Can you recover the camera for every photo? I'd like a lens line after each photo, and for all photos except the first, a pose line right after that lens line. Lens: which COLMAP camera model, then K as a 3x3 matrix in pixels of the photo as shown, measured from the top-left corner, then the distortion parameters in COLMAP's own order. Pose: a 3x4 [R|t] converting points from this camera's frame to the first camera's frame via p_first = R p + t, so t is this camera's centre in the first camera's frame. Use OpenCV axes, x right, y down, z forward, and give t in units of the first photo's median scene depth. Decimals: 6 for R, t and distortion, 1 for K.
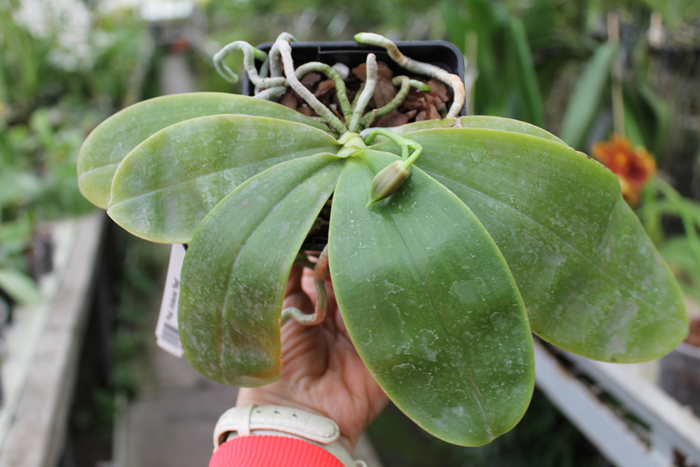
lens RADIAL K [[741.9, 0, 348.6], [0, 741.9, 231.6], [0, 0, 1]] dist [-0.142431, 0.180408]
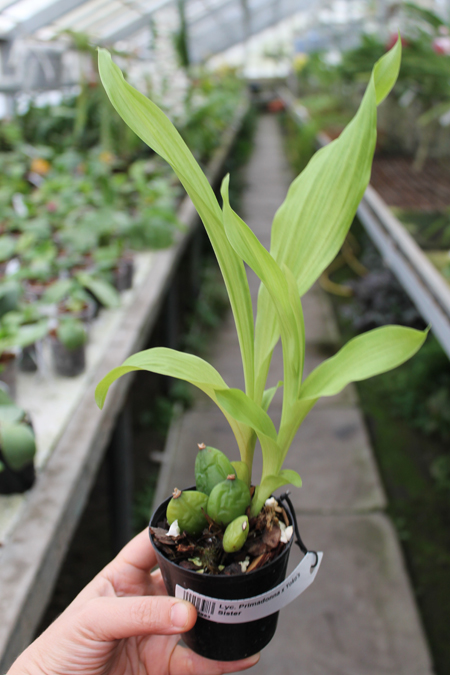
lens RADIAL K [[715.4, 0, 192.5], [0, 715.4, 336.3], [0, 0, 1]] dist [-0.142431, 0.180408]
pose [[0.944578, 0.122116, -0.304730, 0.057353], [-0.101325, 0.991368, 0.083197, 0.014563], [0.312259, -0.047710, 0.948798, -0.107542]]
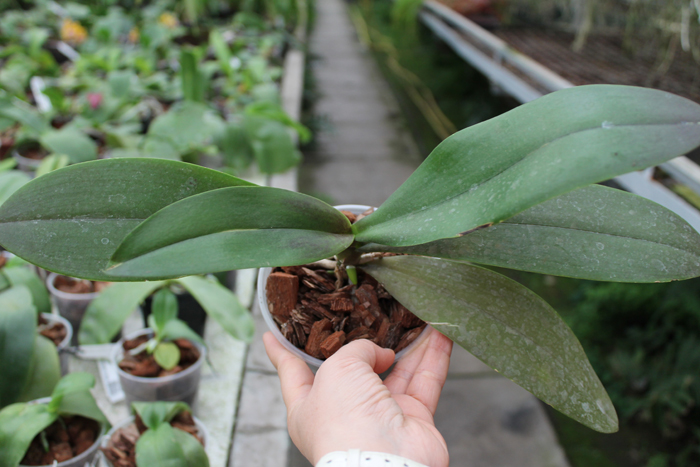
lens RADIAL K [[741.9, 0, 348.6], [0, 741.9, 231.6], [0, 0, 1]] dist [-0.142431, 0.180408]
pose [[0.980078, 0.122995, -0.155944, -0.127631], [-0.108827, 0.989377, 0.096381, -0.035180], [0.166142, -0.077490, 0.983052, 0.193077]]
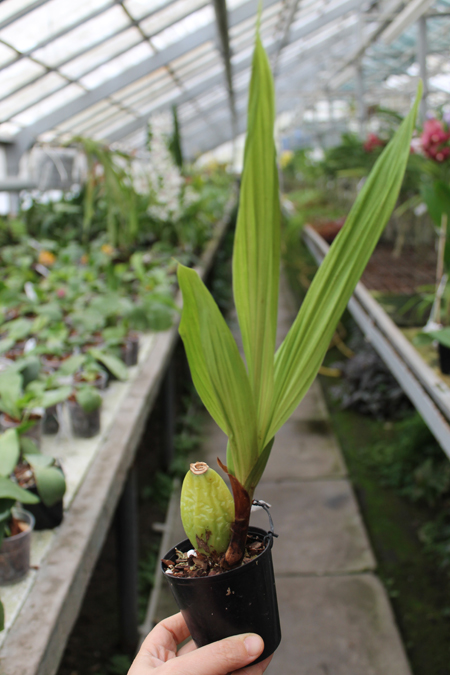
lens RADIAL K [[715.4, 0, 192.5], [0, 715.4, 336.3], [0, 0, 1]] dist [-0.142431, 0.180408]
pose [[0.948923, 0.070712, -0.307482, 0.077880], [-0.088505, 0.995090, -0.044296, 0.033310], [0.302841, 0.069247, 0.950522, -0.188956]]
